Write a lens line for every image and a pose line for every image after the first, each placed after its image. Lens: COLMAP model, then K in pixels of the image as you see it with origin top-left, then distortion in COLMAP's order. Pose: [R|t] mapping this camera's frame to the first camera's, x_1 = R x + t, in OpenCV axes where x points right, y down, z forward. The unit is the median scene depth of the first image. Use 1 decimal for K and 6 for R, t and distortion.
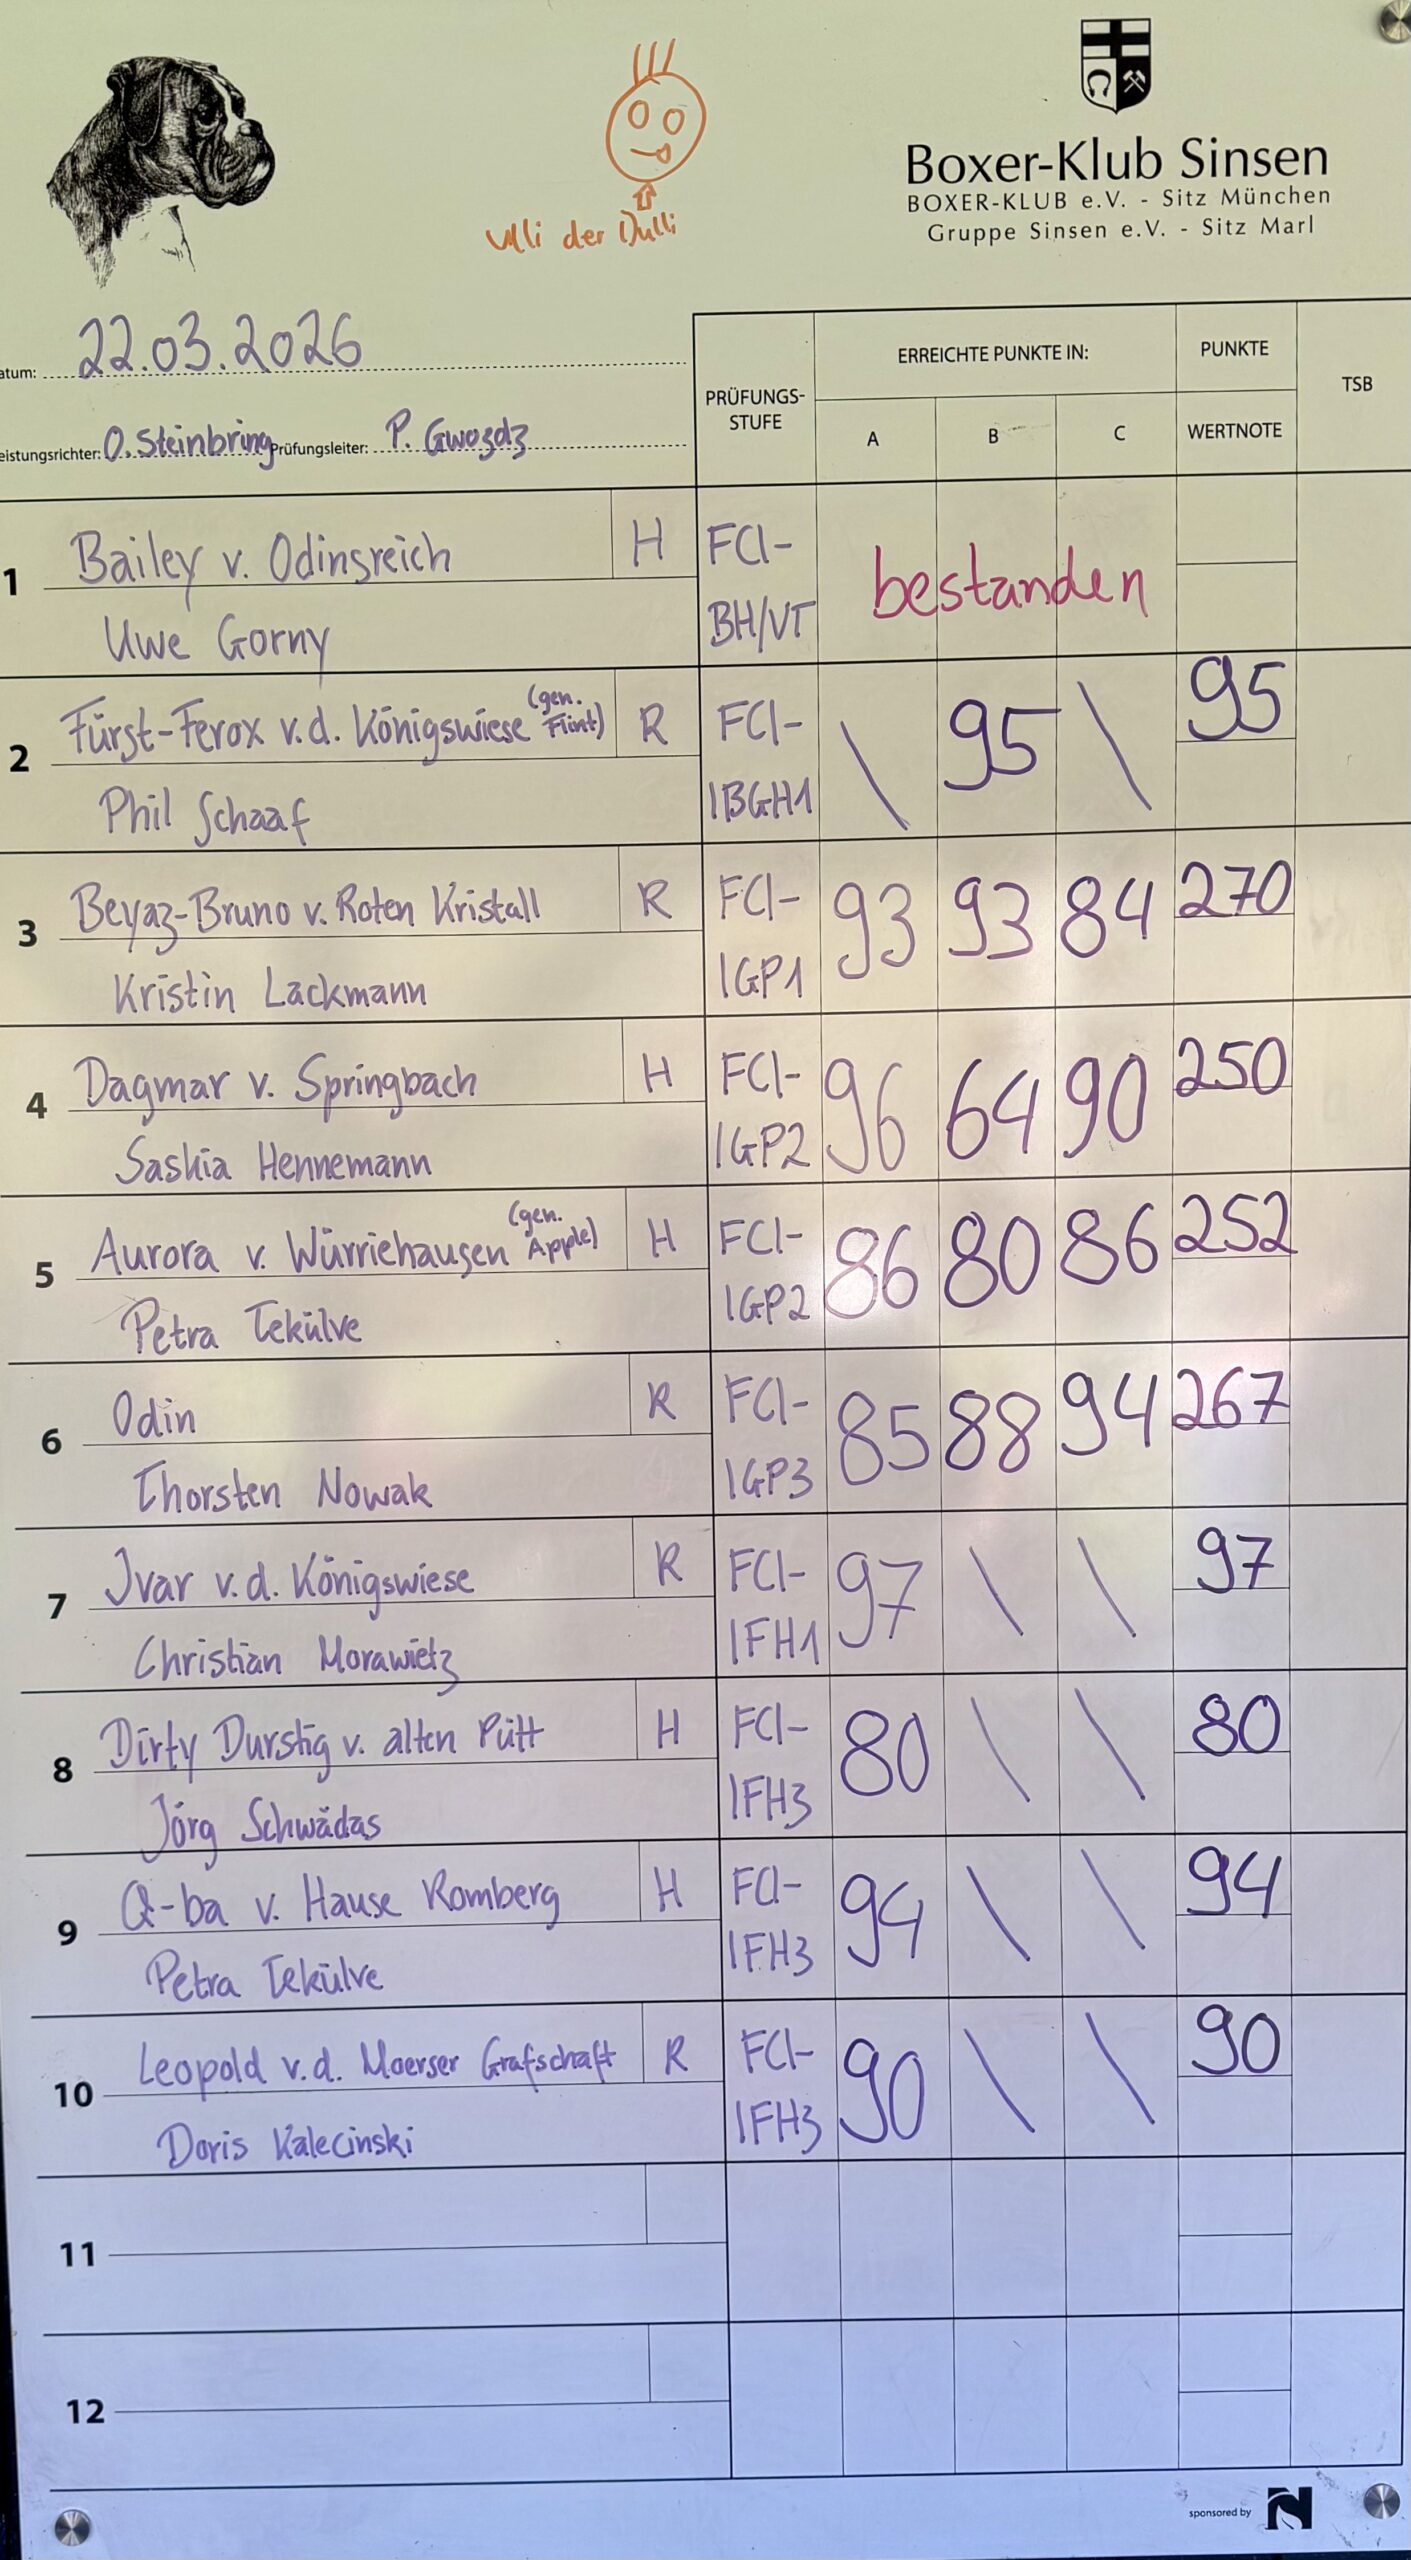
lens RADIAL K [[1753.4, 0, 657.2], [0, 1753.4, 1359.9], [0, 0, 1]] dist [-0.006752, 0.001783]
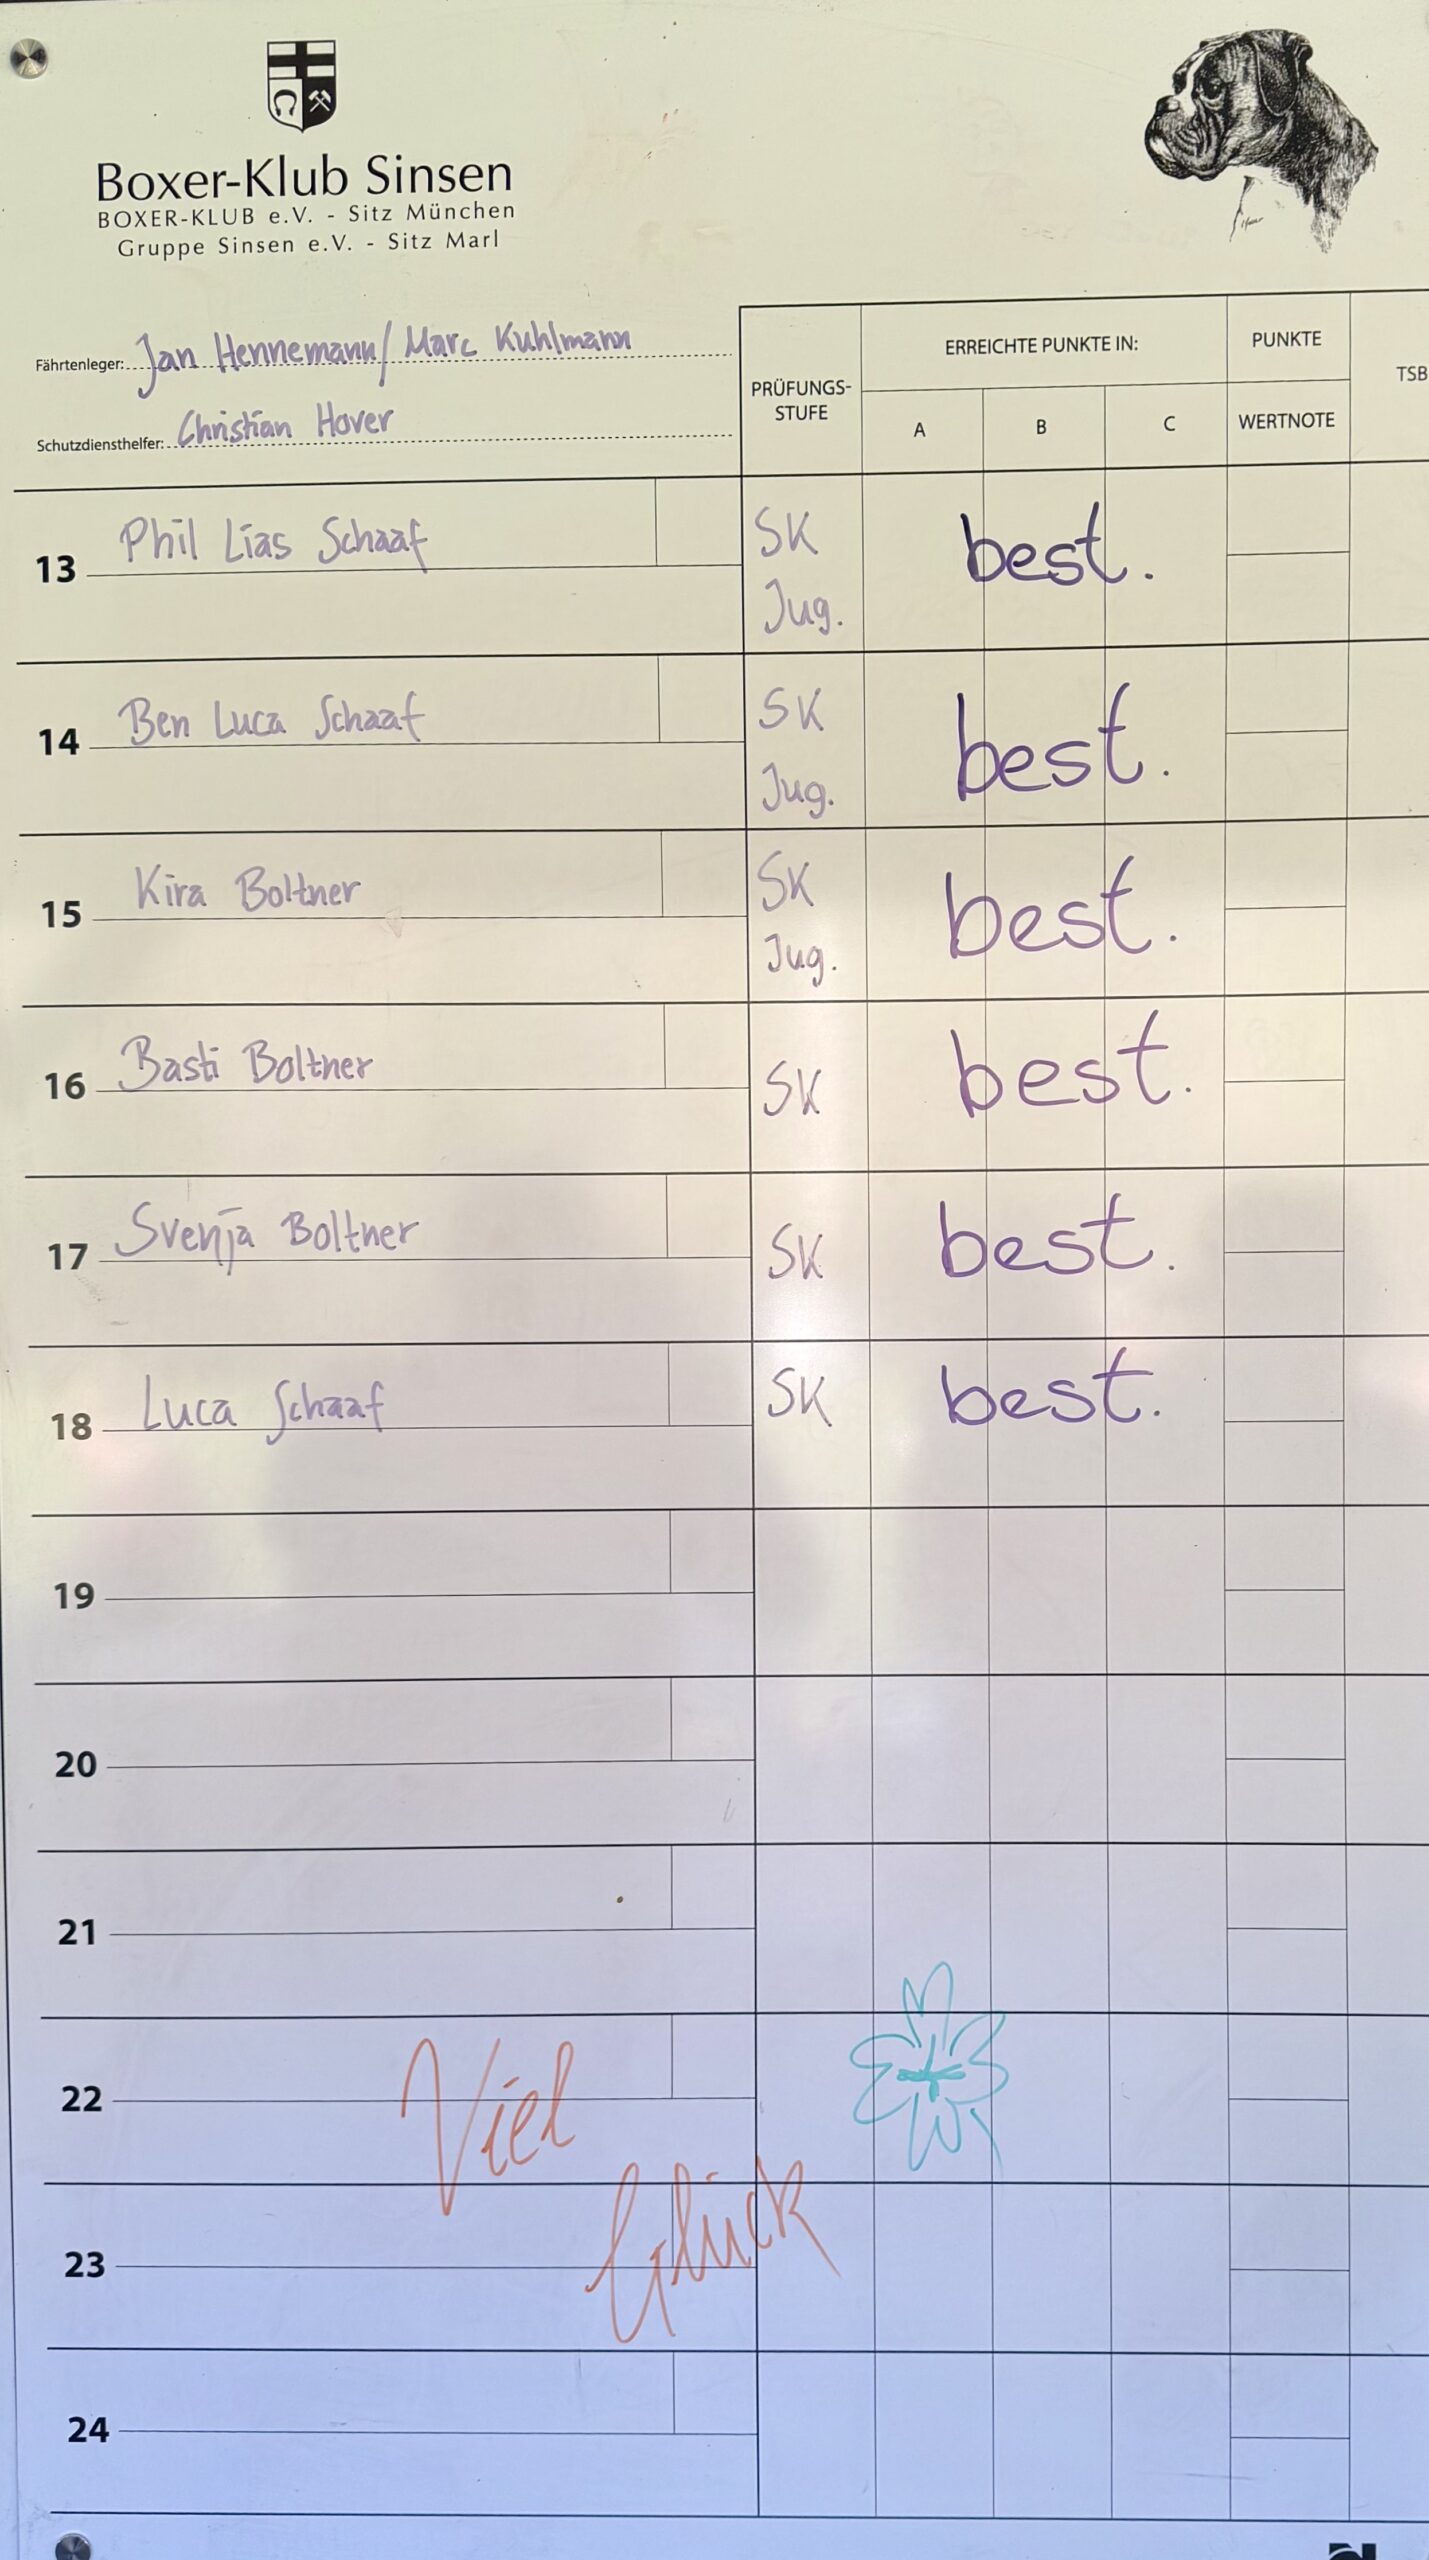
lens RADIAL K [[1776.2, 0, 716.1], [0, 1776.2, 1278.6], [0, 0, 1]] dist [0.006130, -0.005894]
pose [[0.999645, 0.011927, -0.023809, 0.533890], [-0.012824, 0.999200, -0.037882, -0.012067], [0.023338, 0.038174, 0.998999, -0.000659]]
